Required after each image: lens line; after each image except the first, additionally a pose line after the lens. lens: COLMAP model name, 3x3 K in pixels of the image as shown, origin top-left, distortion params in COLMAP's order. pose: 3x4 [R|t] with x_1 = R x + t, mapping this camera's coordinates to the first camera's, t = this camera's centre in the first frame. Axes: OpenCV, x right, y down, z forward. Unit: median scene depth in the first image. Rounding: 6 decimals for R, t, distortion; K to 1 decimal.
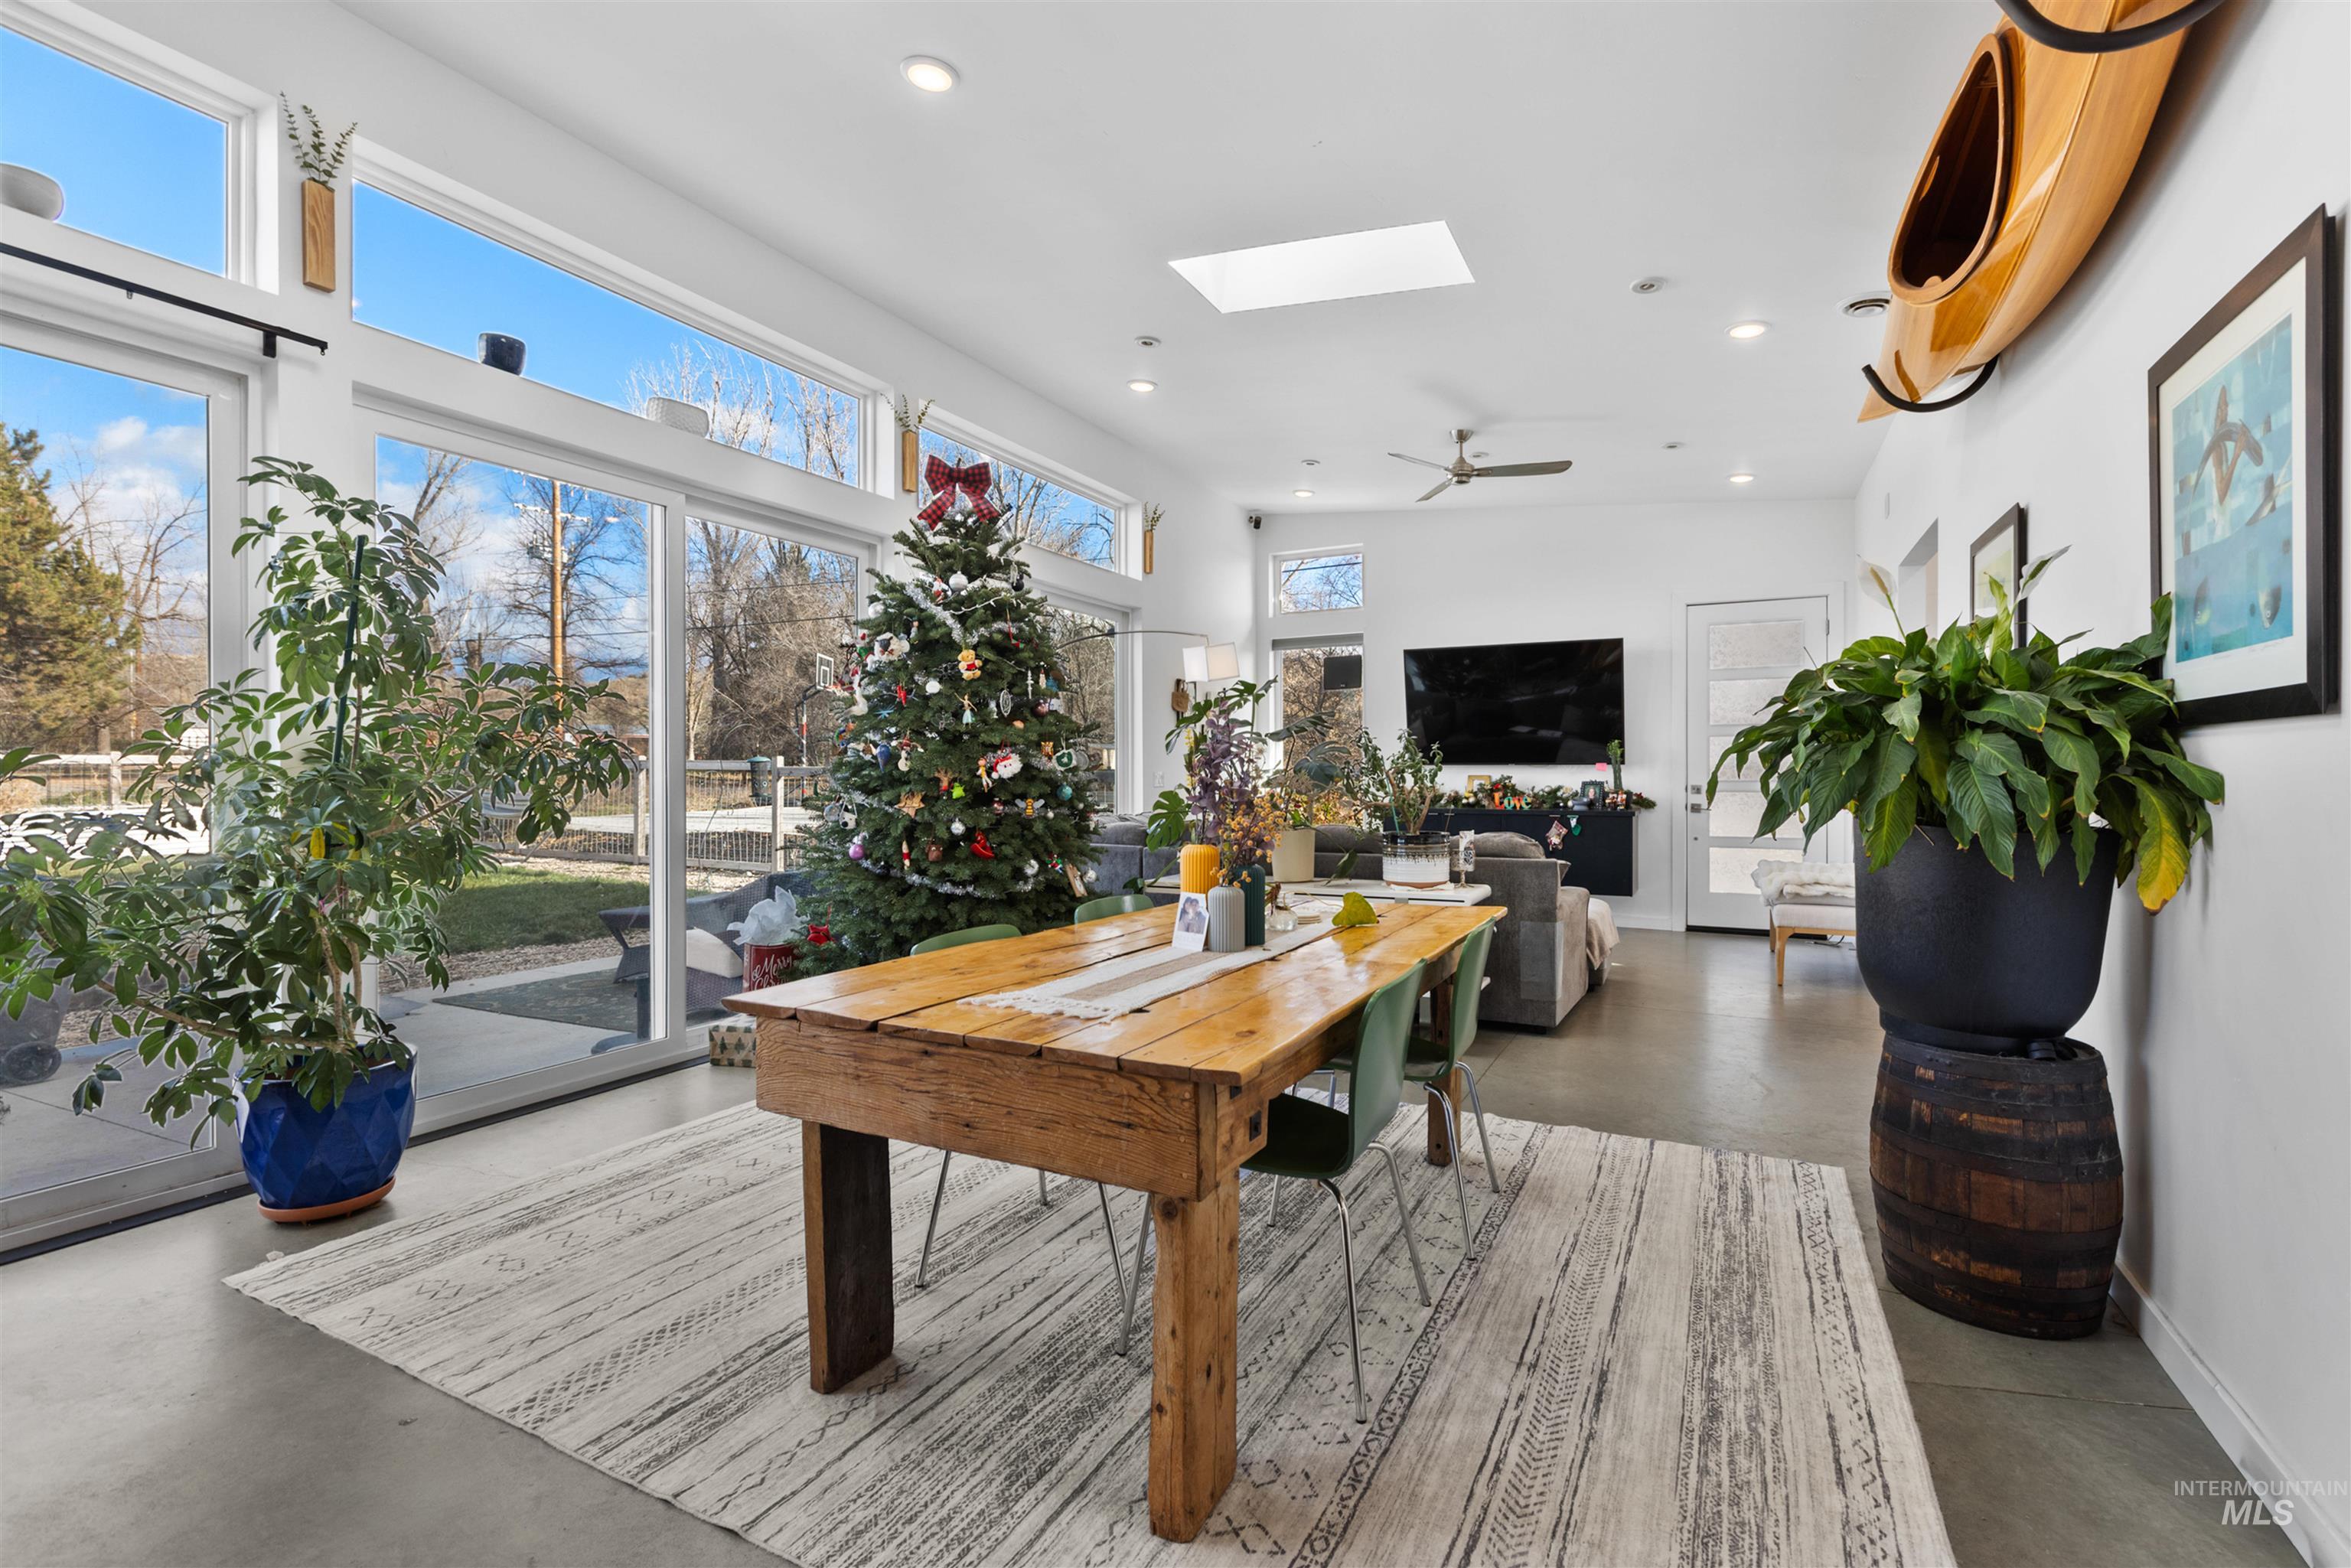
lens RADIAL K [[1042.6, 0, 1170.7], [0, 1042.6, 776.9], [0, 0, 1]] dist [-0.001711, 0.000367]
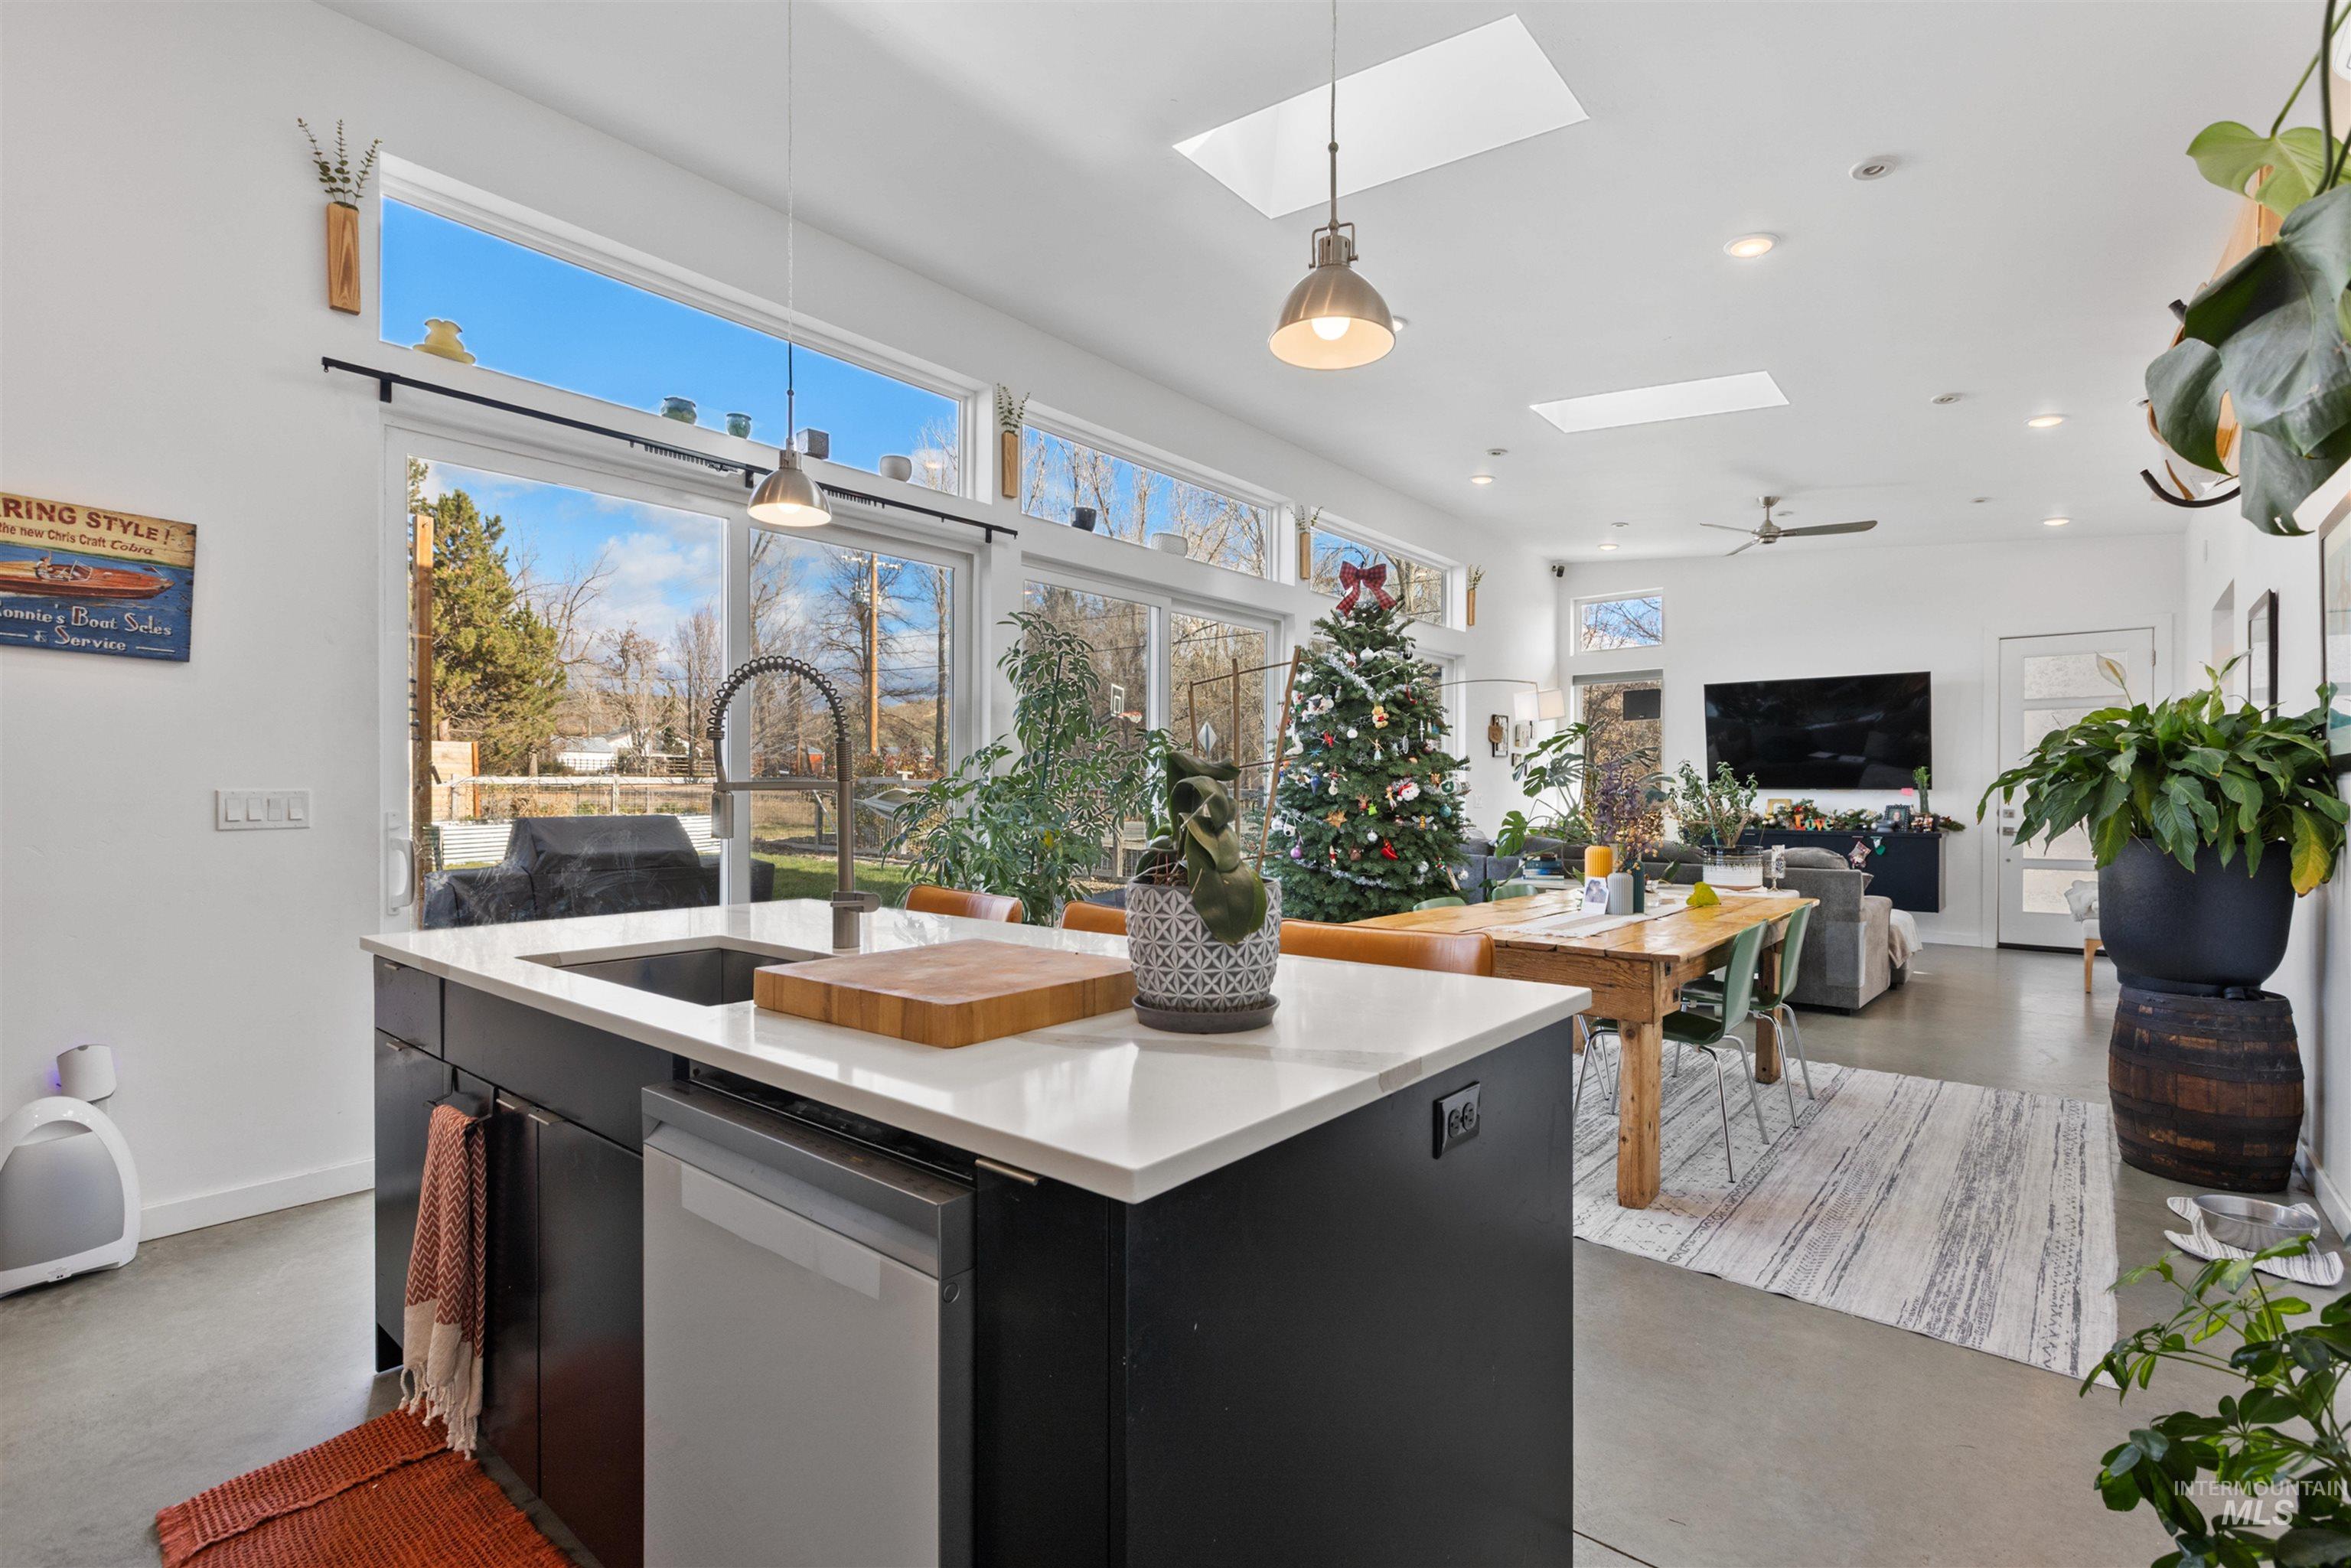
lens RADIAL K [[1140.7, 0, 1113.1], [0, 1140.7, 794.4], [0, 0, 1]] dist [-0.002609, 0.000352]
pose [[0.974969, 0.004816, -0.222288, -0.200792], [-0.004950, 0.999988, -0.000044, -0.004650], [0.222285, 0.001143, 0.974981, -0.532697]]
